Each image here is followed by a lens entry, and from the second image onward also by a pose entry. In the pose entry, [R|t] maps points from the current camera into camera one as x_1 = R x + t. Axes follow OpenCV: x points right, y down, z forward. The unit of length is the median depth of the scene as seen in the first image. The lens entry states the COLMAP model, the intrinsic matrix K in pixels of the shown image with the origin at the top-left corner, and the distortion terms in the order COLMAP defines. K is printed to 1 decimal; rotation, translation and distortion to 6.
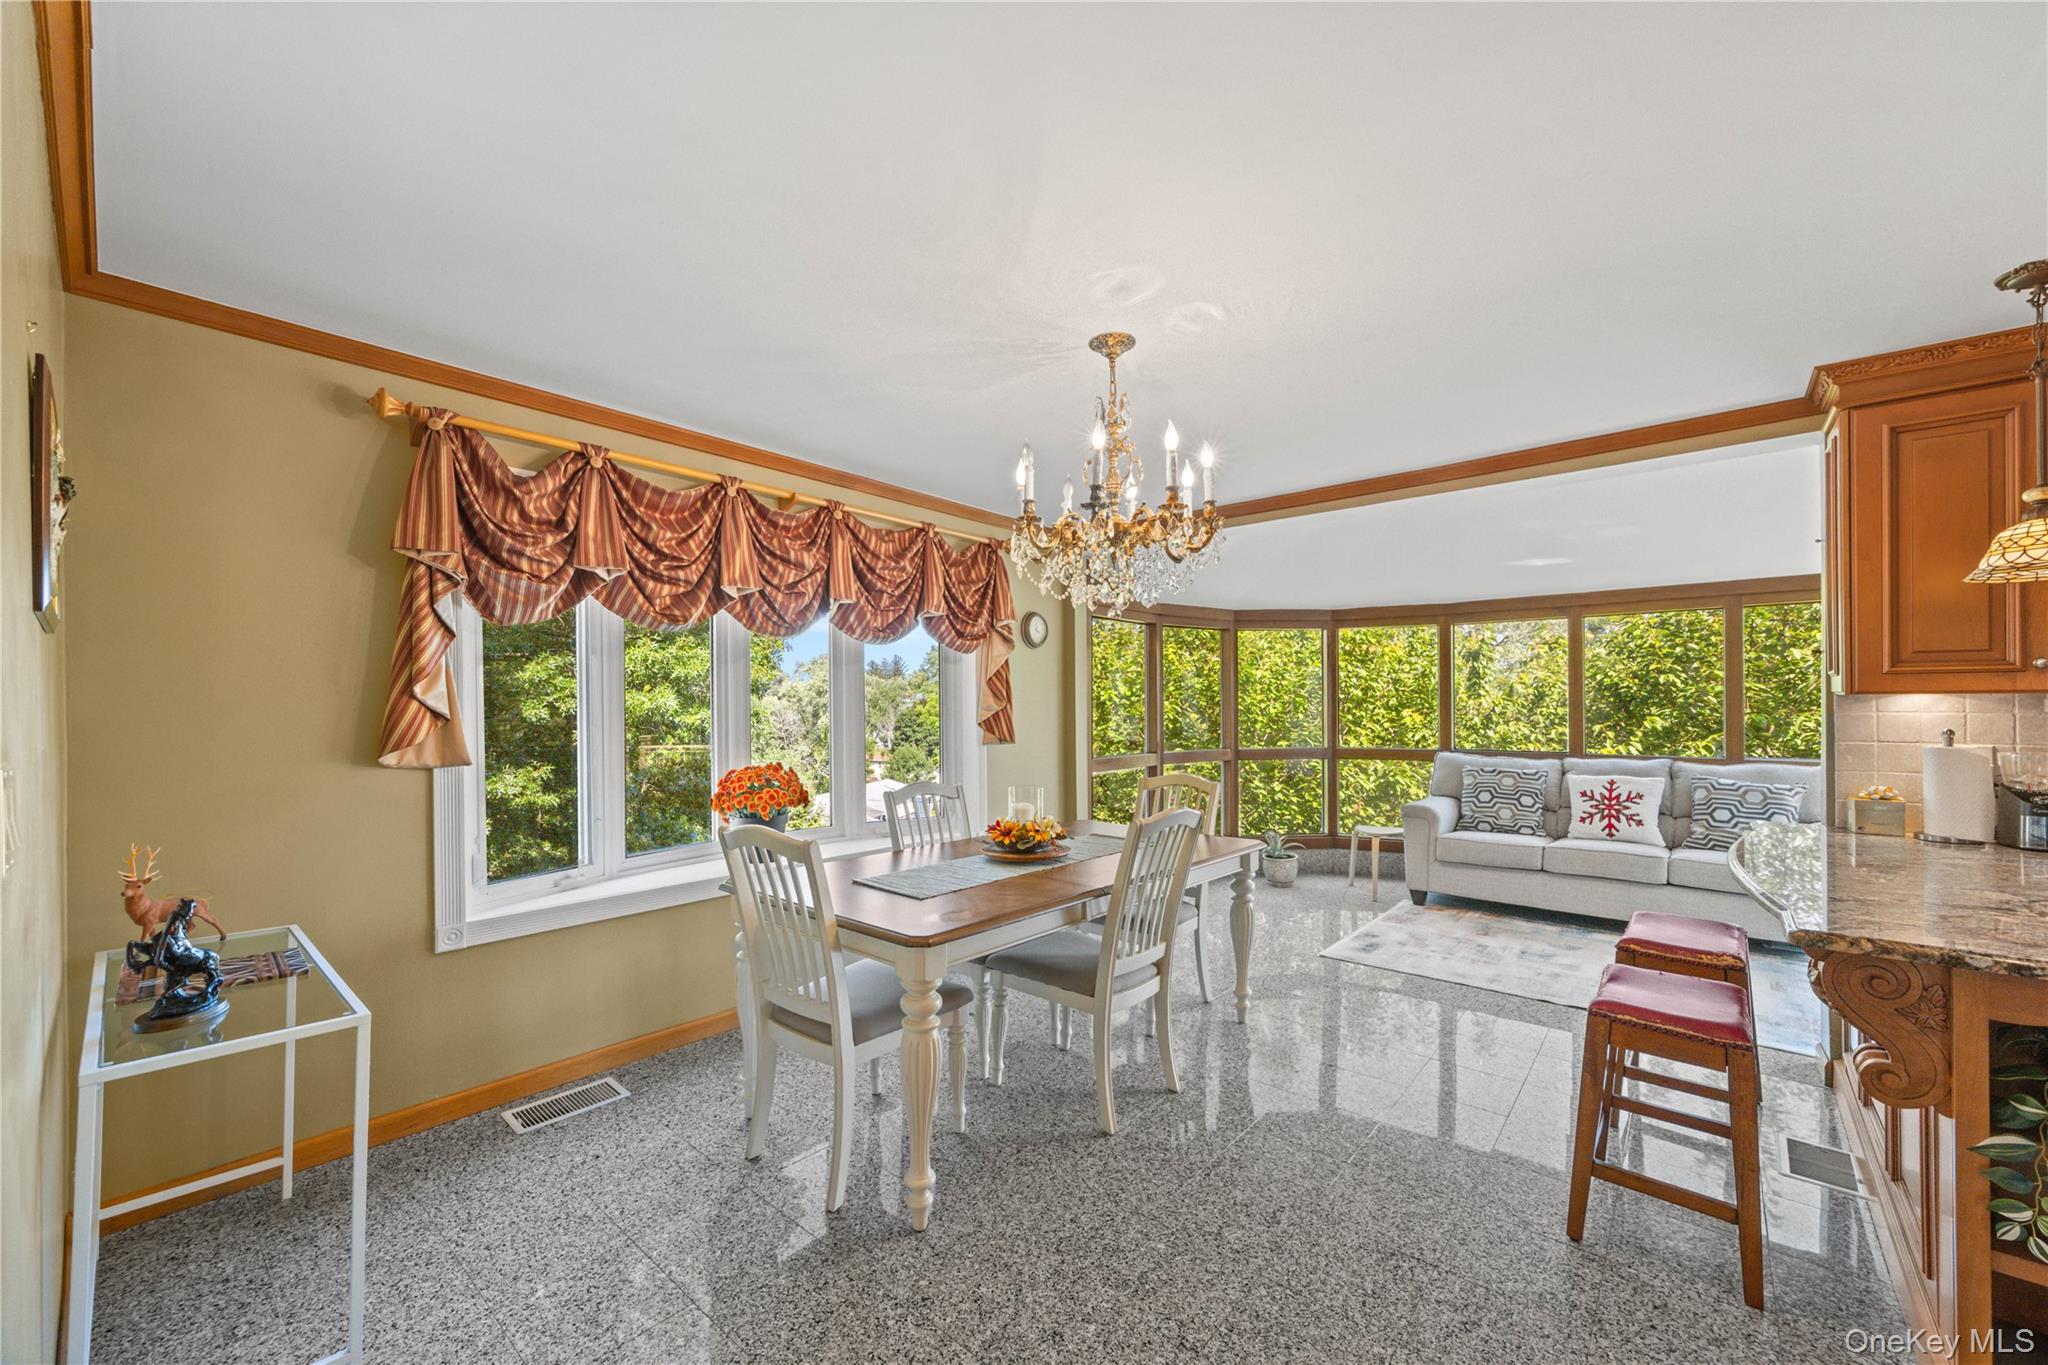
lens RADIAL K [[794.2, 0, 1021.9], [0, 794.2, 688.5], [0, 0, 1]] dist [-0.006650, -0.000953]
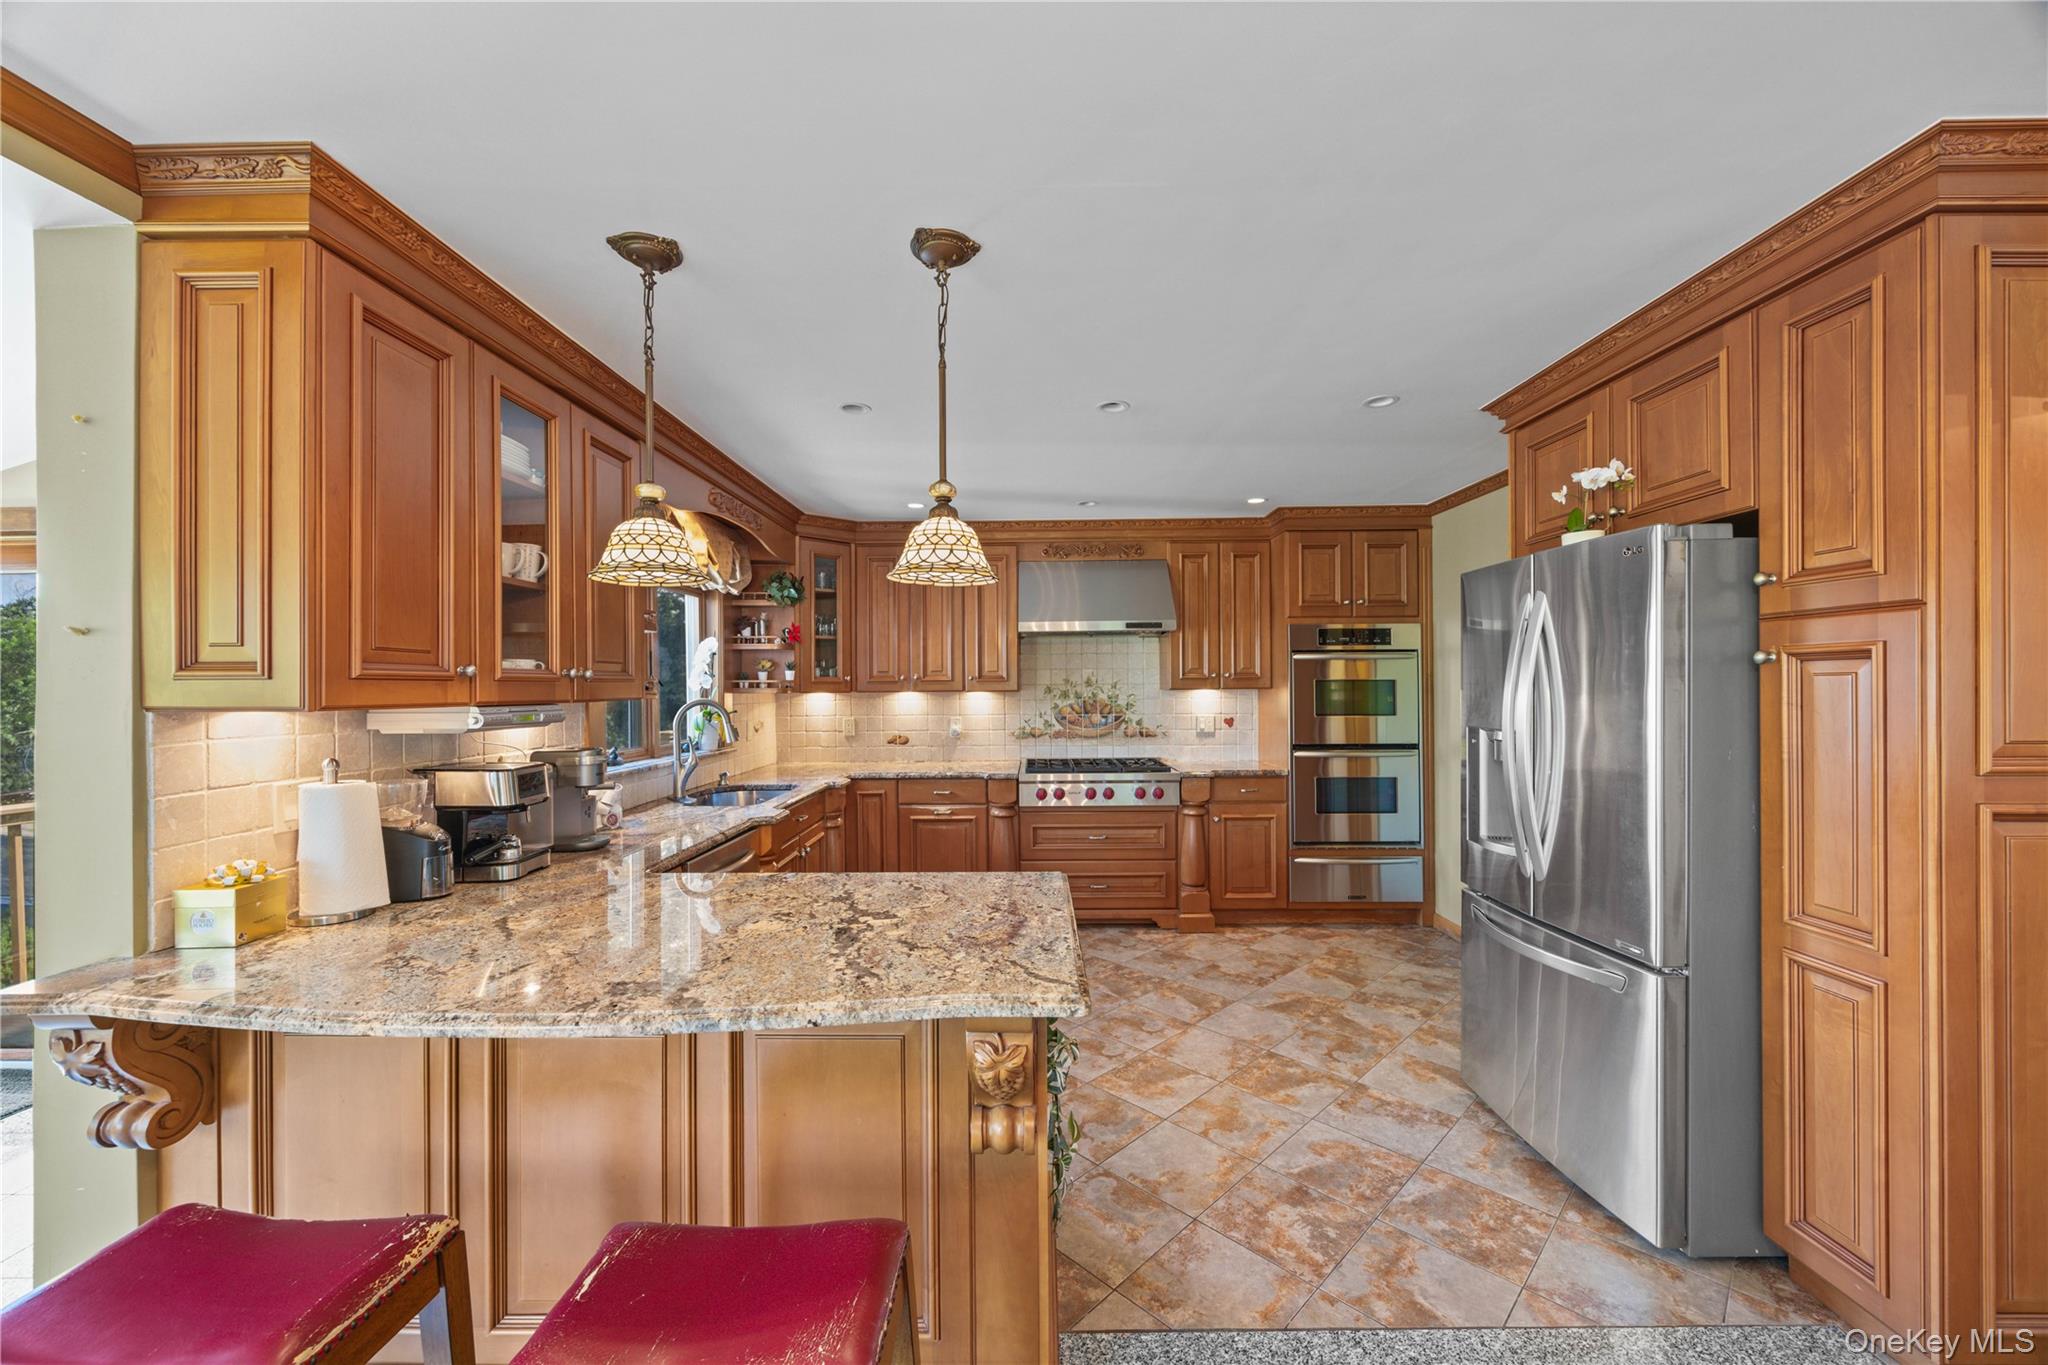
lens RADIAL K [[794.2, 0, 1035.9], [0, 794.2, 693.4], [0, 0, 1]] dist [-0.006650, -0.000953]
pose [[-0.651105, 0.006915, 0.758956, 0.209337], [0.009136, 0.999957, -0.001273, -0.001932], [-0.758933, 0.006105, -0.651141, 0.976331]]
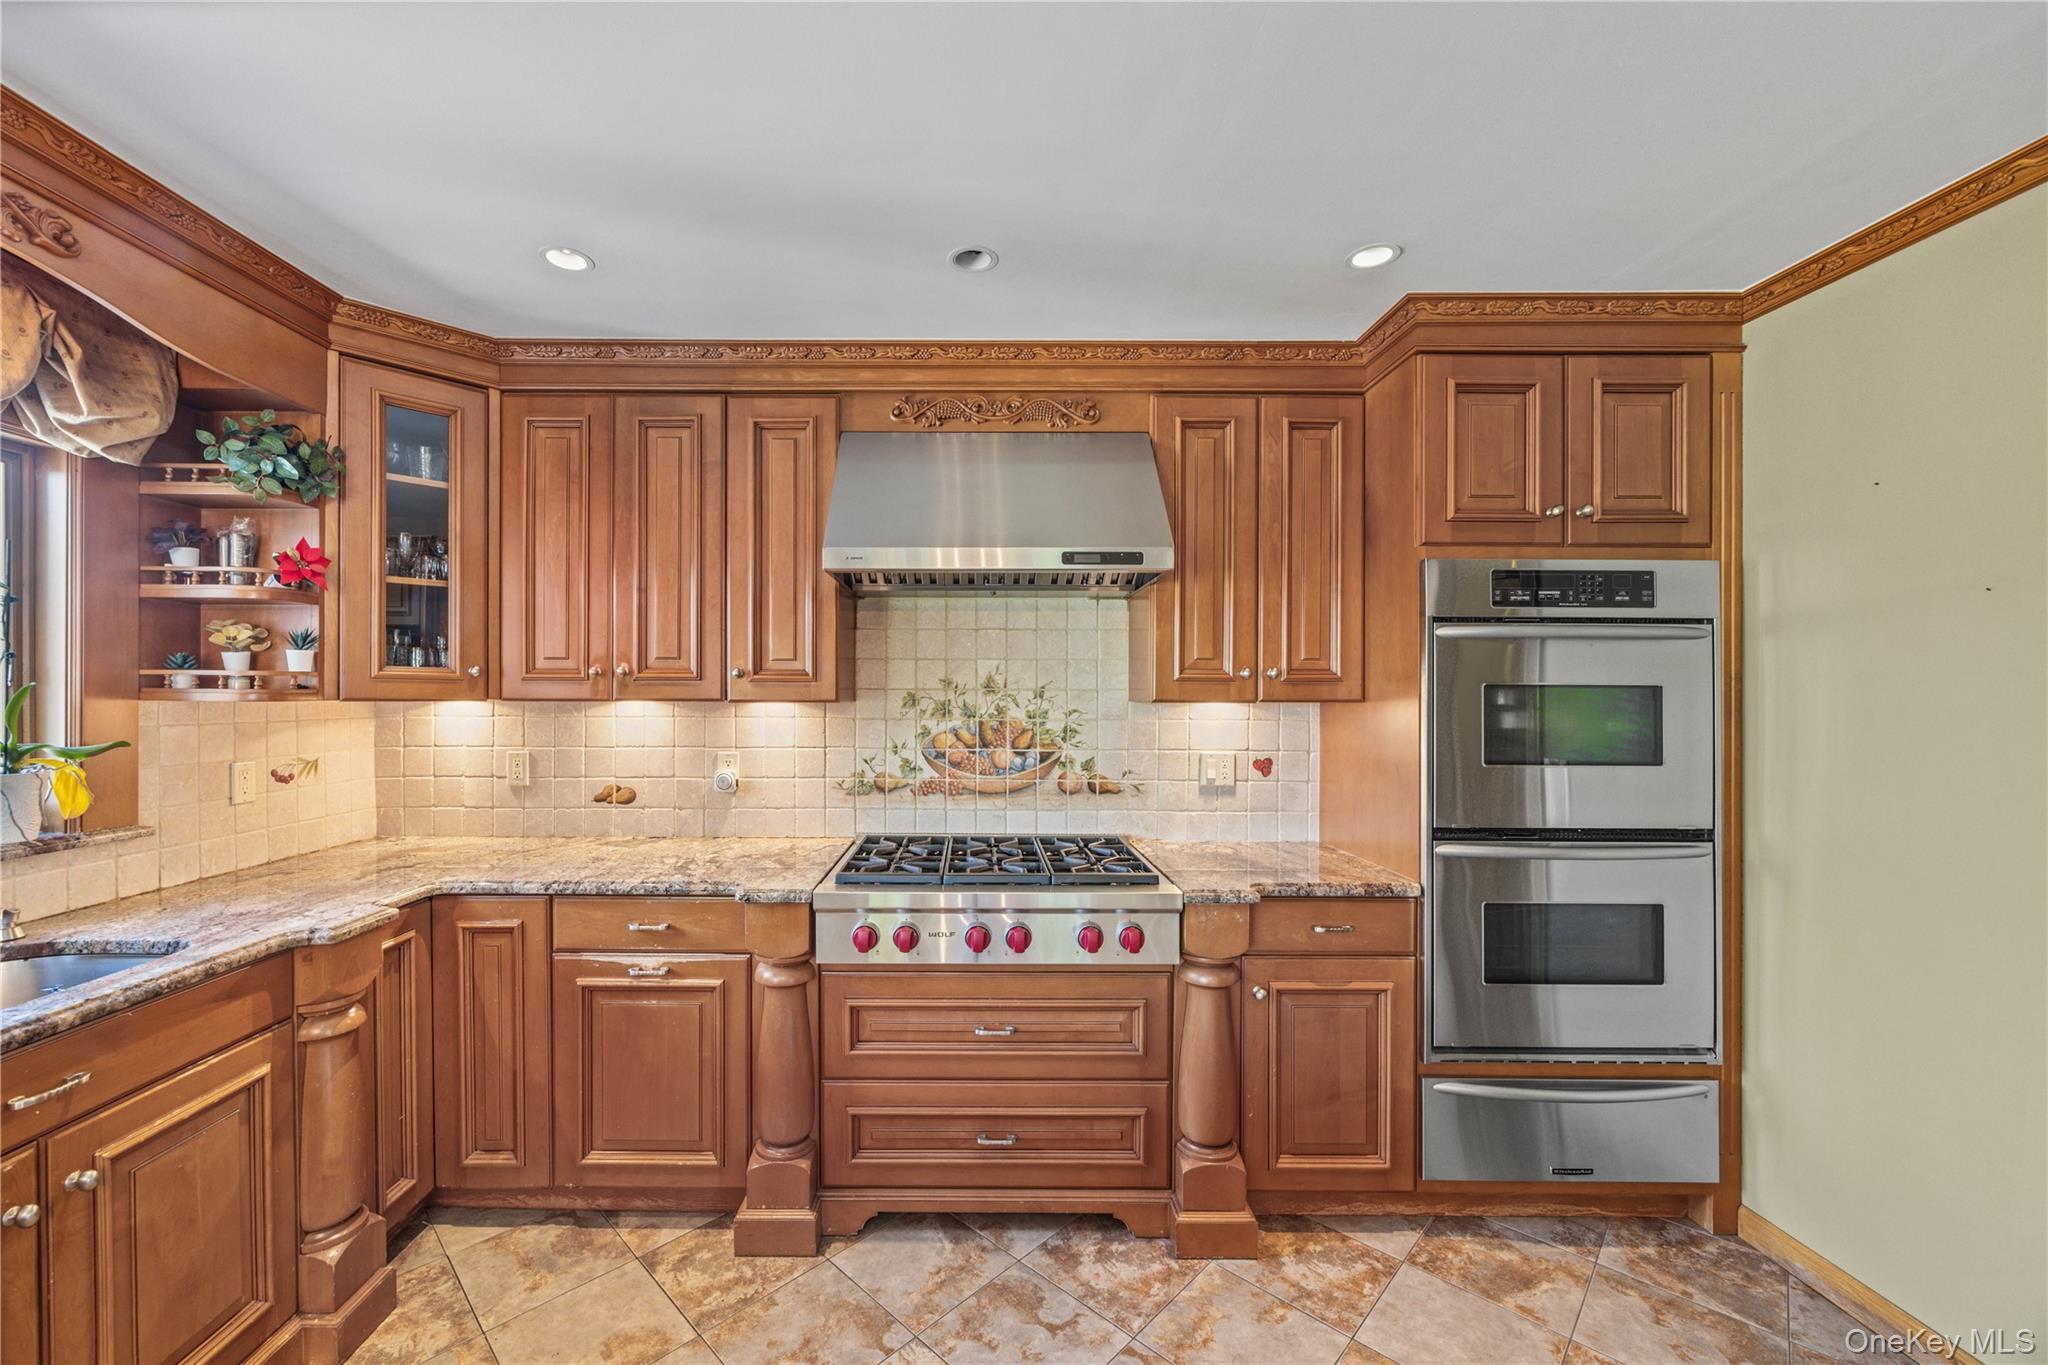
lens RADIAL K [[794.2, 0, 978.9], [0, 794.2, 702.0], [0, 0, 1]] dist [-0.006650, -0.000953]
pose [[-0.653718, 0.000207, 0.756738, 0.912584], [-0.001341, 0.999998, -0.001432, -0.009272], [-0.756737, -0.001951, -0.653717, 0.211799]]
